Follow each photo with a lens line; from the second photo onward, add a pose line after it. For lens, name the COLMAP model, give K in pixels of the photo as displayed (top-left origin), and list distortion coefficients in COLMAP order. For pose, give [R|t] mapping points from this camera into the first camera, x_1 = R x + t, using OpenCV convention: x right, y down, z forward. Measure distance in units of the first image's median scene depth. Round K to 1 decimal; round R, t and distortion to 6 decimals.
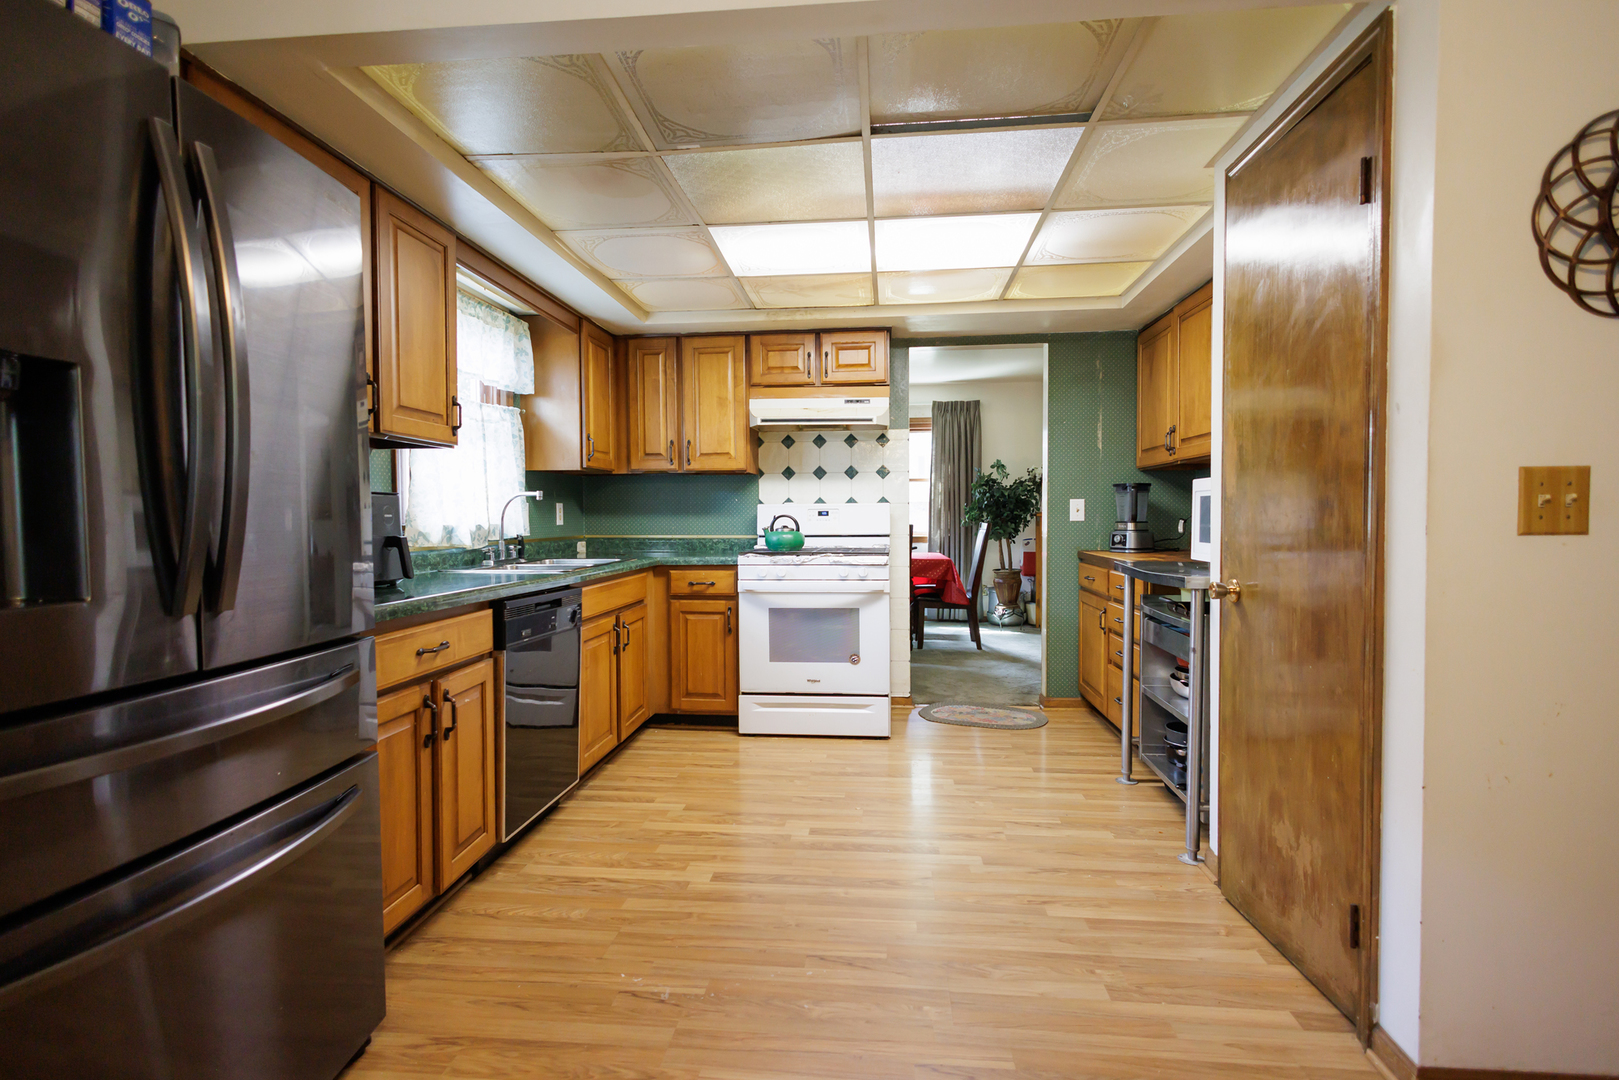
lens RADIAL K [[796.6, 0, 814.1], [0, 796.6, 542.9], [0, 0, 1]] dist [0.012760, 0.000097]
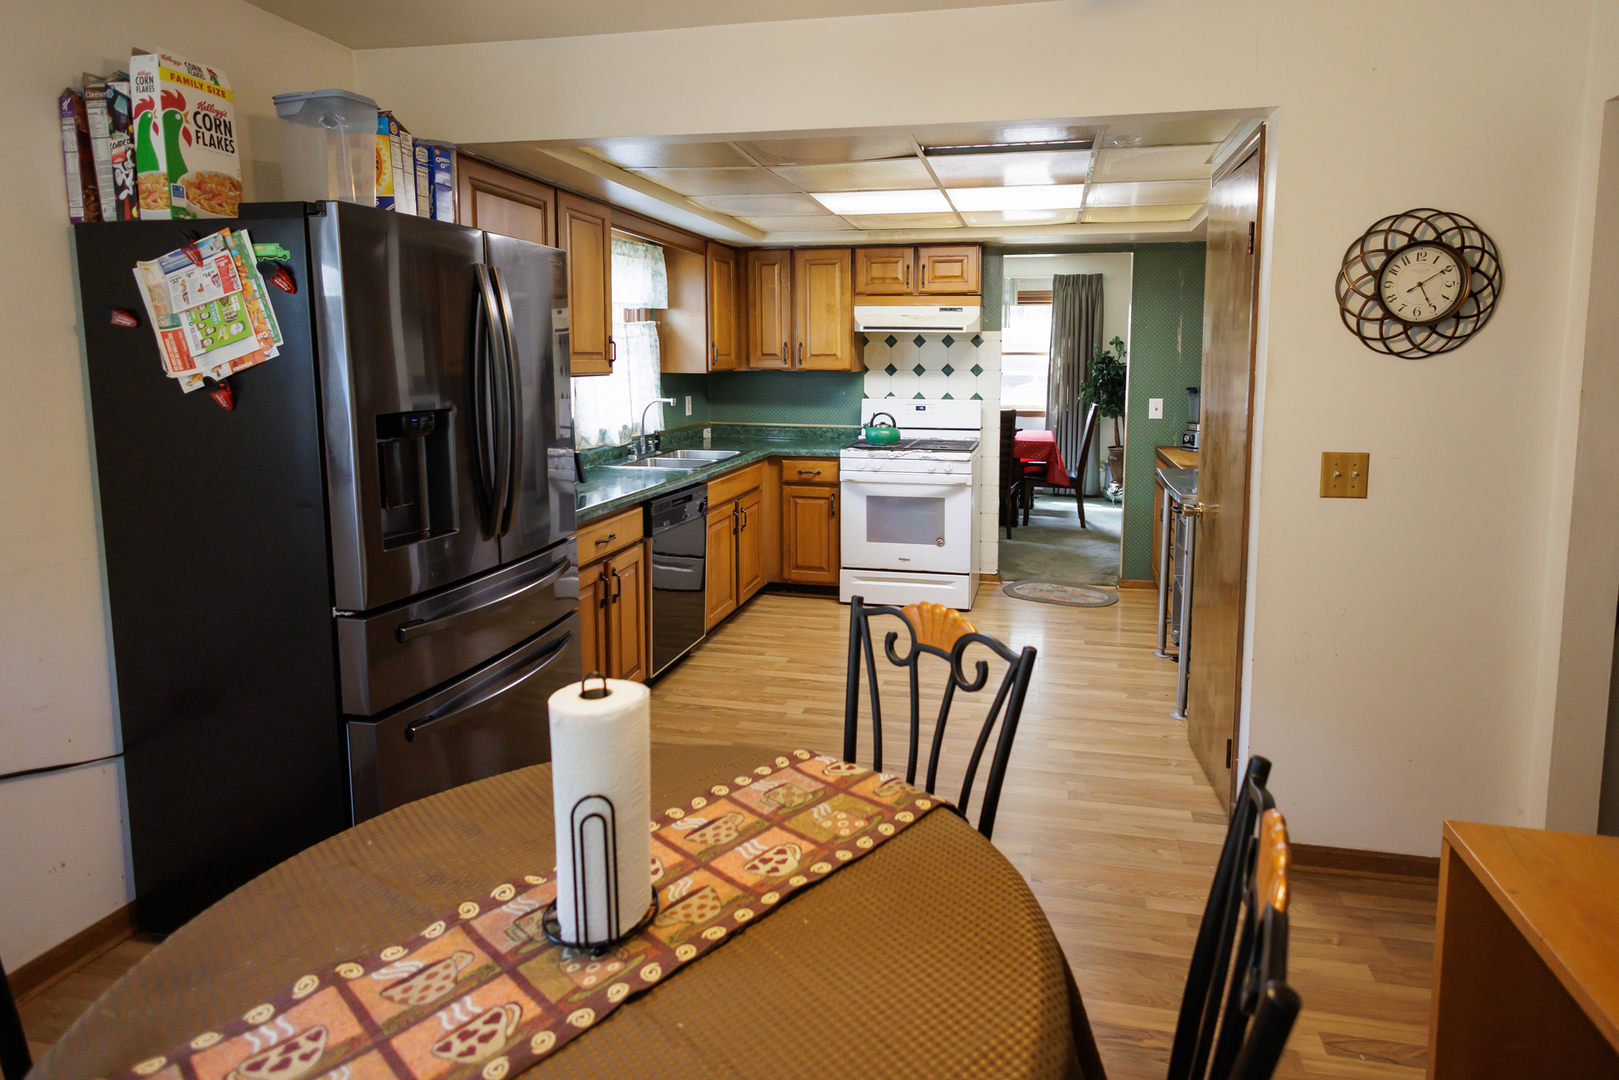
lens RADIAL K [[886.3, 0, 876.2], [0, 886.3, 450.0], [0, 0, 1]] dist [0.001427, 0.000037]
pose [[0.995357, 0.020171, -0.094116, 0.076397], [-0.013401, 0.997313, 0.072026, -0.076044], [0.095316, -0.070431, 0.992952, -0.263686]]
